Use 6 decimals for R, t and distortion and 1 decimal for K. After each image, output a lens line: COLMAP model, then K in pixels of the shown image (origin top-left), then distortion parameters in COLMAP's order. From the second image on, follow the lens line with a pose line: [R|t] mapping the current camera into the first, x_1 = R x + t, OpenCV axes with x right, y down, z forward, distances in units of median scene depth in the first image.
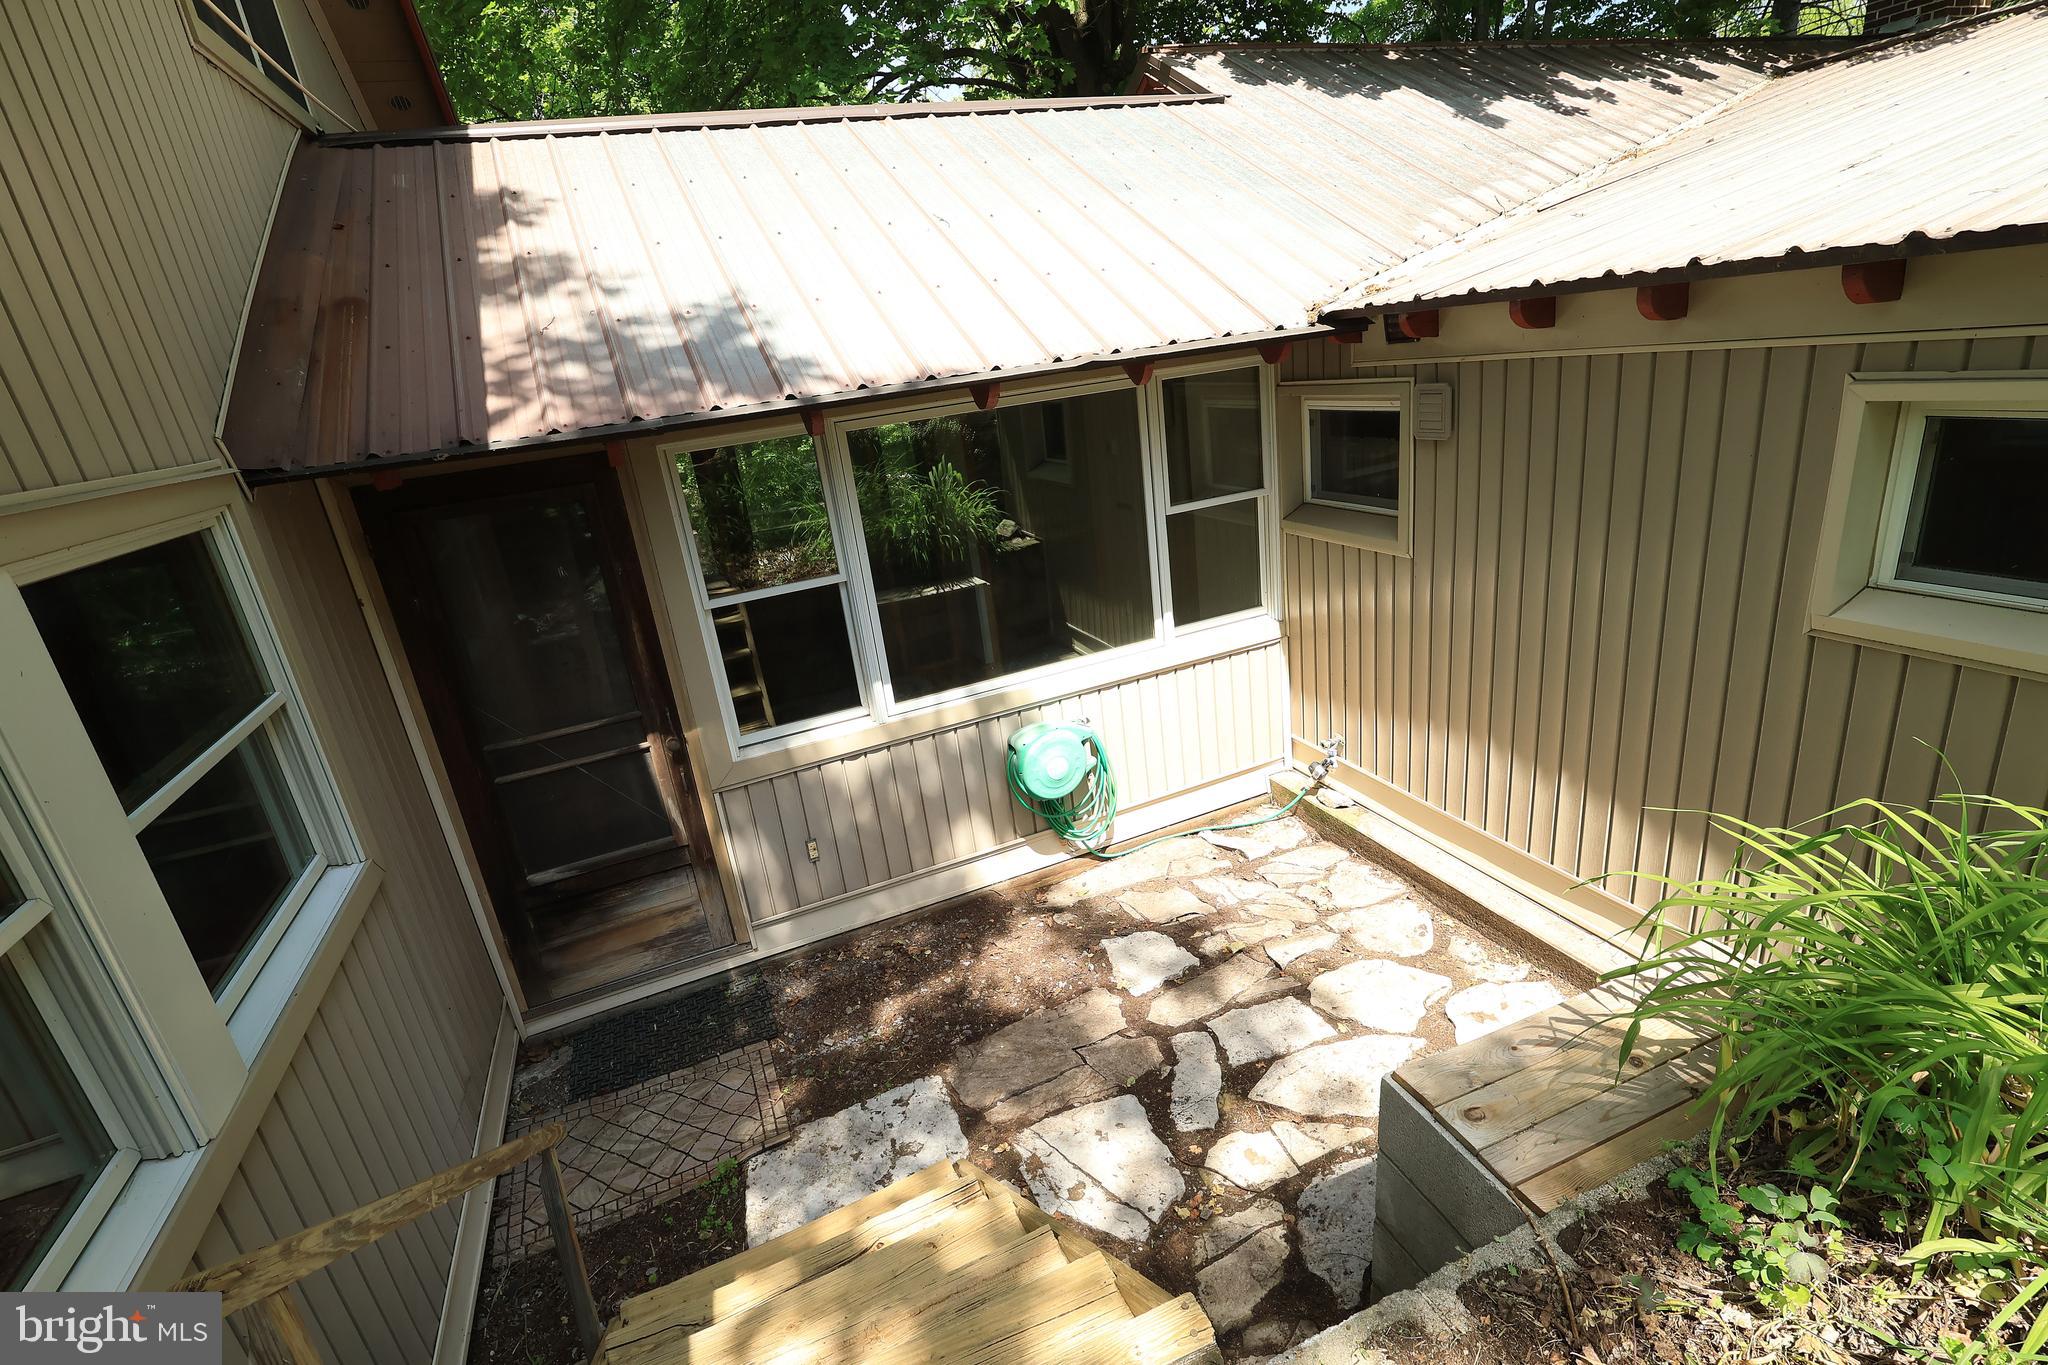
lens RADIAL K [[981.6, 0, 1036.1], [0, 981.6, 702.8], [0, 0, 1]] dist [-0.004152, 0.001749]
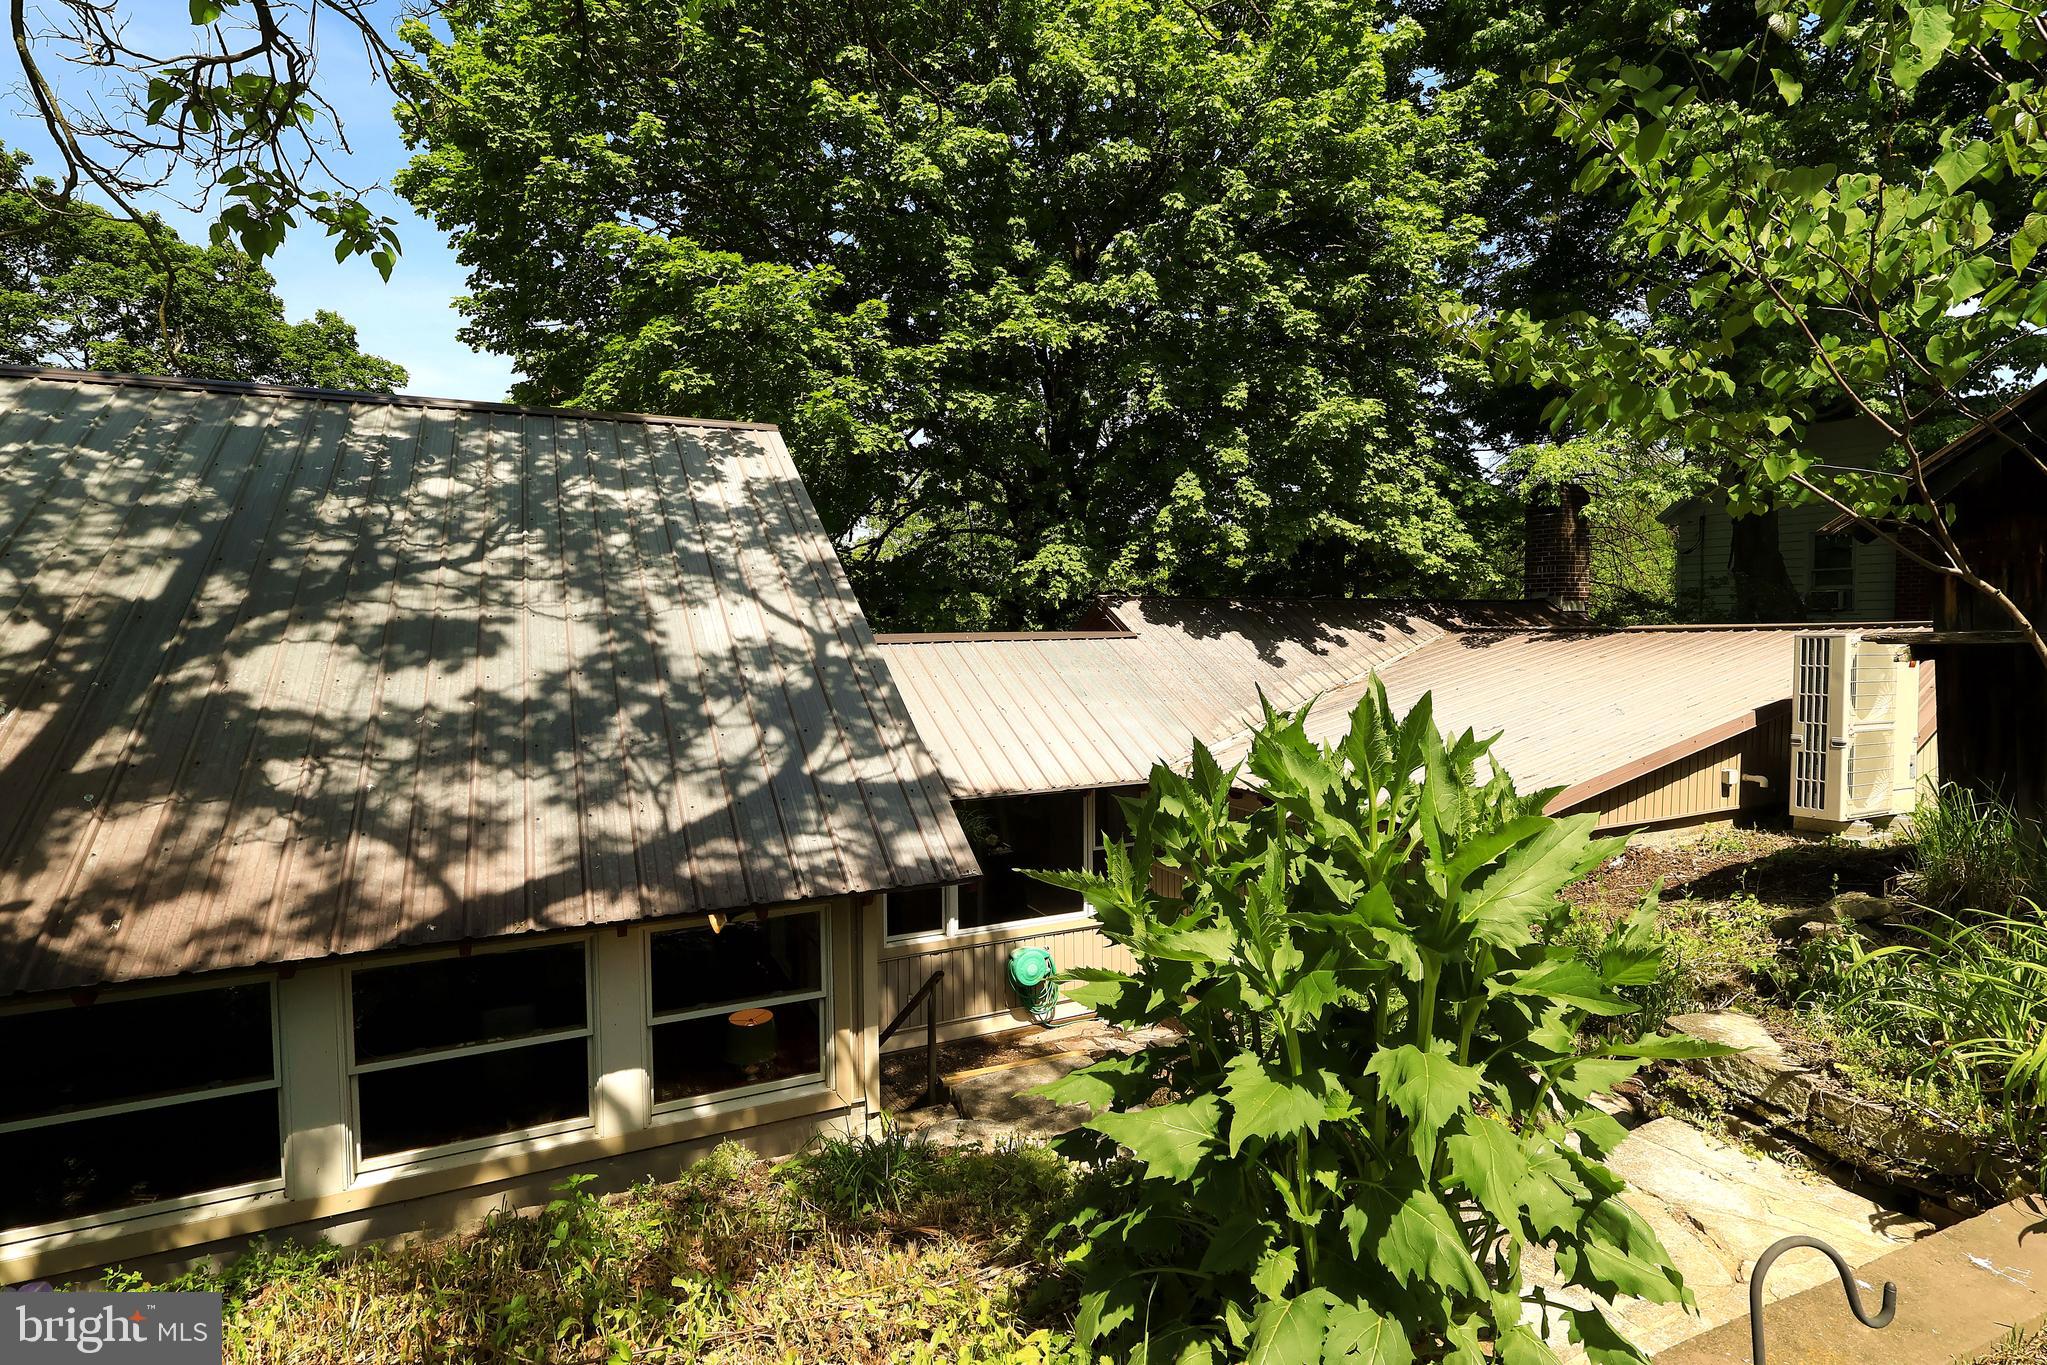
lens RADIAL K [[981.2, 0, 1002.9], [0, 981.2, 680.7], [0, 0, 1]] dist [-0.004152, 0.001749]
pose [[0.993249, 0.112126, 0.029737, -0.153563], [-0.098586, 0.951014, -0.293008, 0.090524], [-0.061135, 0.288098, 0.955647, -1.027549]]
